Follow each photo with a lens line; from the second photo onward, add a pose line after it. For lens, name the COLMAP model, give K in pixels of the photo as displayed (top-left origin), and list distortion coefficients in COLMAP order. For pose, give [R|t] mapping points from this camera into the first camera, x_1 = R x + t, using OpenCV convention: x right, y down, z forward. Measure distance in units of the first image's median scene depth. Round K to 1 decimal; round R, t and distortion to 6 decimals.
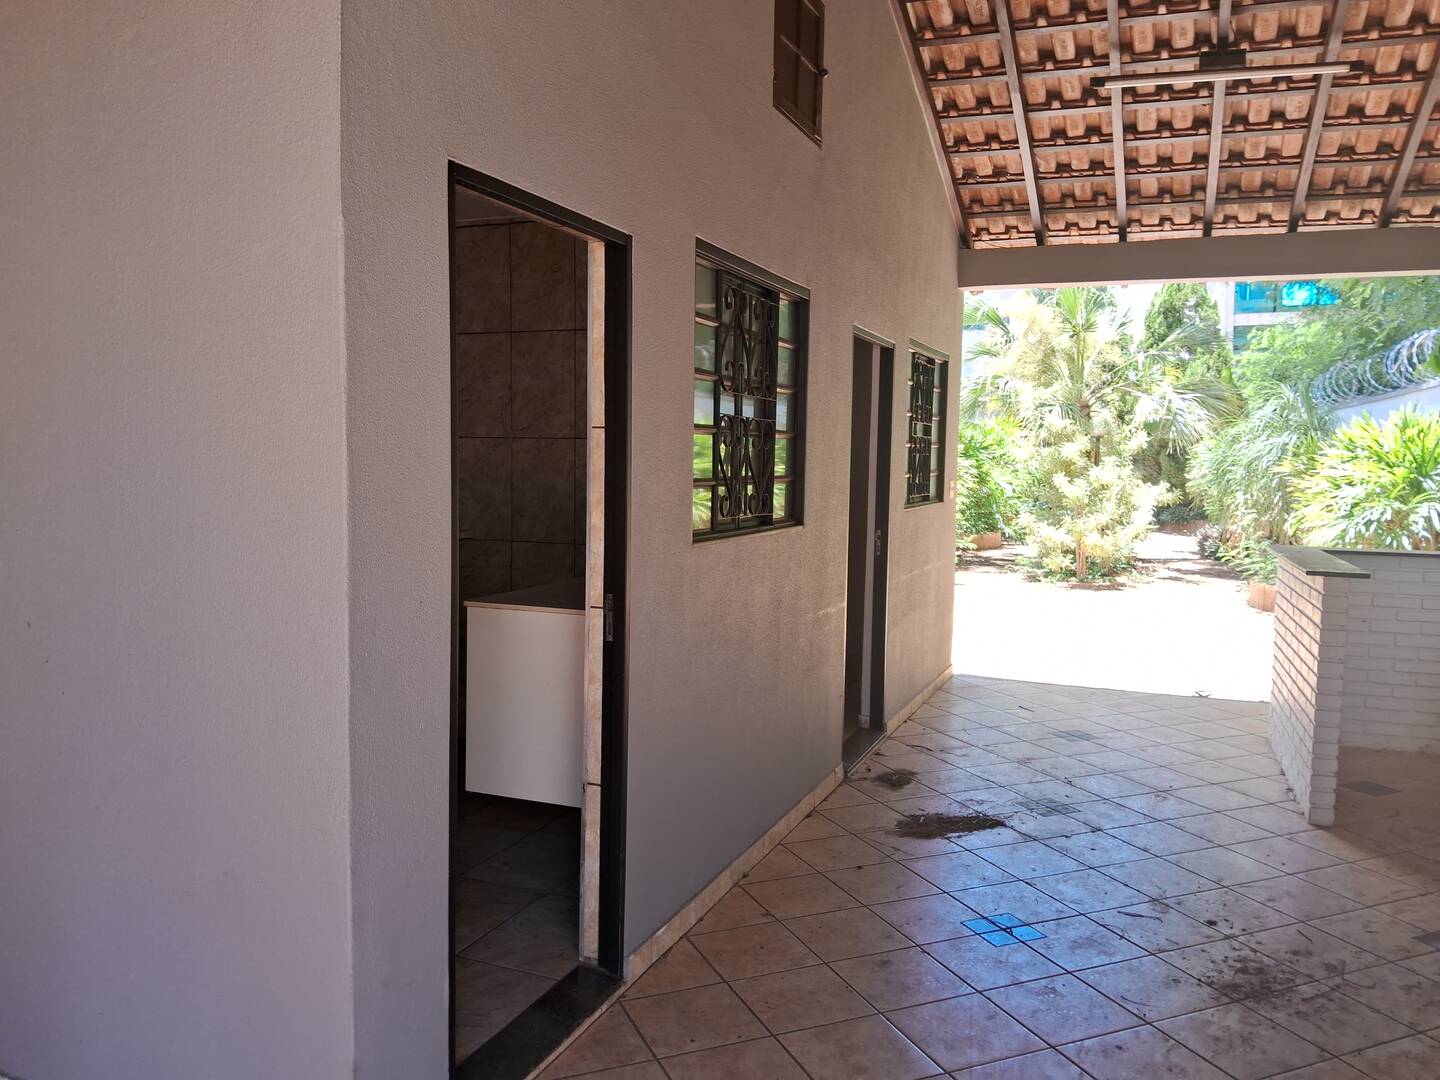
lens RADIAL K [[1152.2, 0, 719.5], [0, 1152.2, 542.9], [0, 0, 1]] dist [-0.024165, -0.011543]
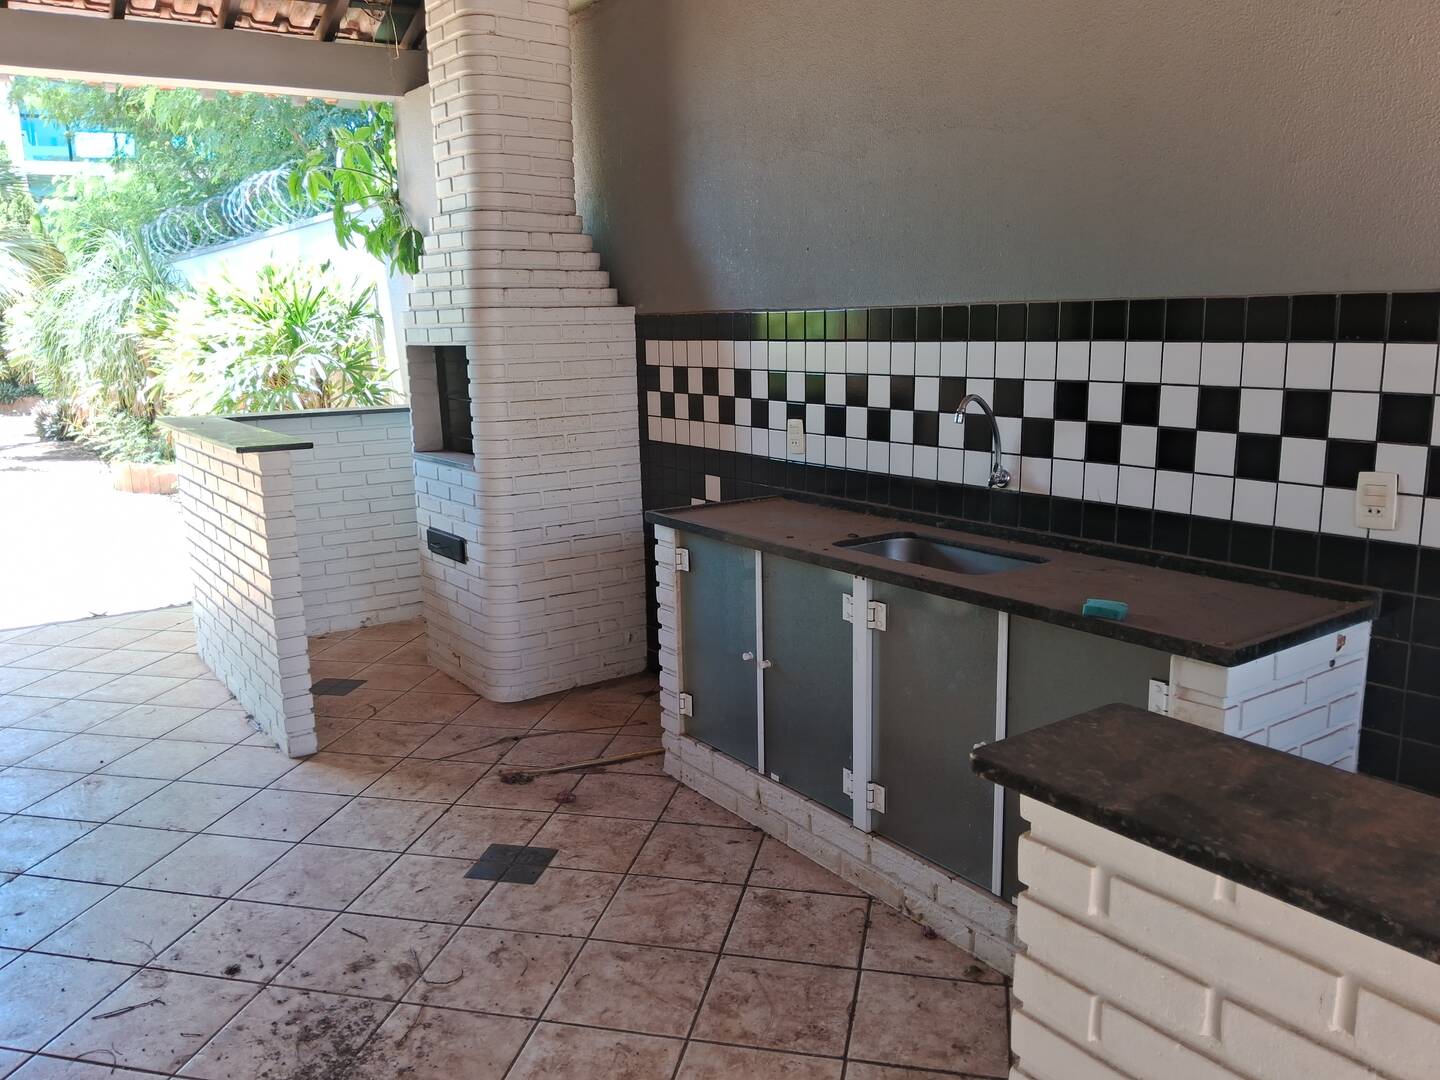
lens RADIAL K [[1152.2, 0, 734.4], [0, 1152.2, 541.6], [0, 0, 1]] dist [-0.024165, -0.011543]
pose [[0.574922, -0.185986, 0.796790, 0.062634], [0.093635, 0.982380, 0.161744, -0.005694], [-0.812833, -0.018383, 0.582207, 0.219214]]
